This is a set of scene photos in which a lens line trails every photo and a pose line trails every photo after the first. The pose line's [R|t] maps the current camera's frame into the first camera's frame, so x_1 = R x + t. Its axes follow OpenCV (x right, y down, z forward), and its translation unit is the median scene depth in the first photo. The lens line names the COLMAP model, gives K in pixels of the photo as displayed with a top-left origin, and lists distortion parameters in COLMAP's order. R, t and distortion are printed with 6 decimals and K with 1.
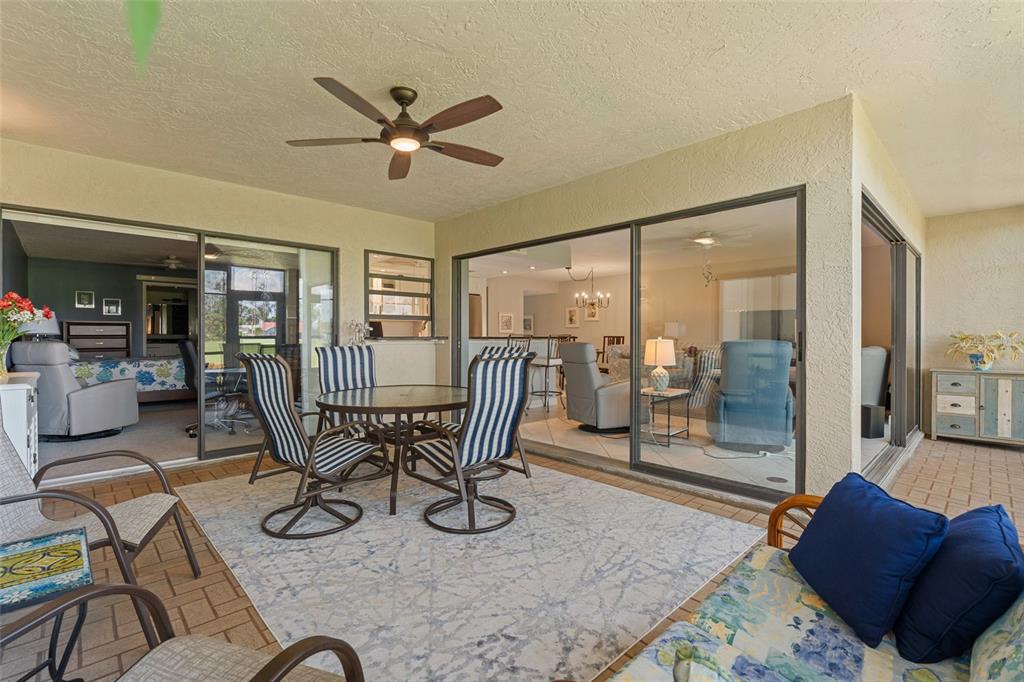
lens RADIAL K [[466.7, 0, 507.1], [0, 466.7, 335.3], [0, 0, 1]] dist [-0.003483, 0.001120]
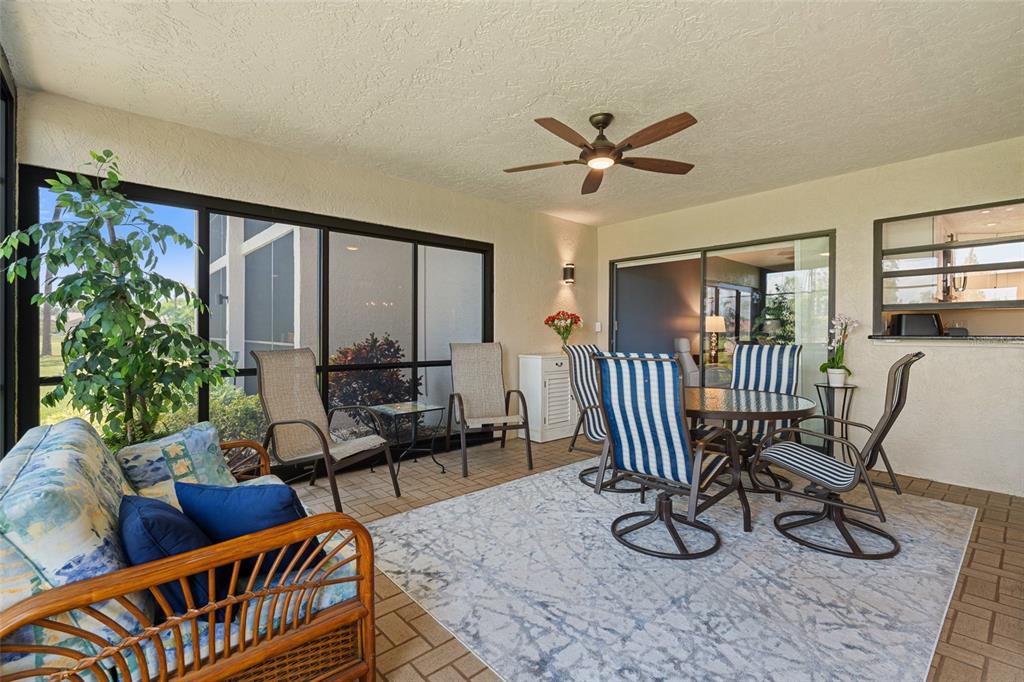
lens RADIAL K [[466.7, 0, 507.1], [0, 466.7, 335.3], [0, 0, 1]] dist [-0.003483, 0.001120]
pose [[-0.057873, 0.004142, -0.998315, 0.910338], [-0.004256, 0.999981, 0.004396, 0.003325], [0.998315, 0.004504, -0.057855, 0.837343]]
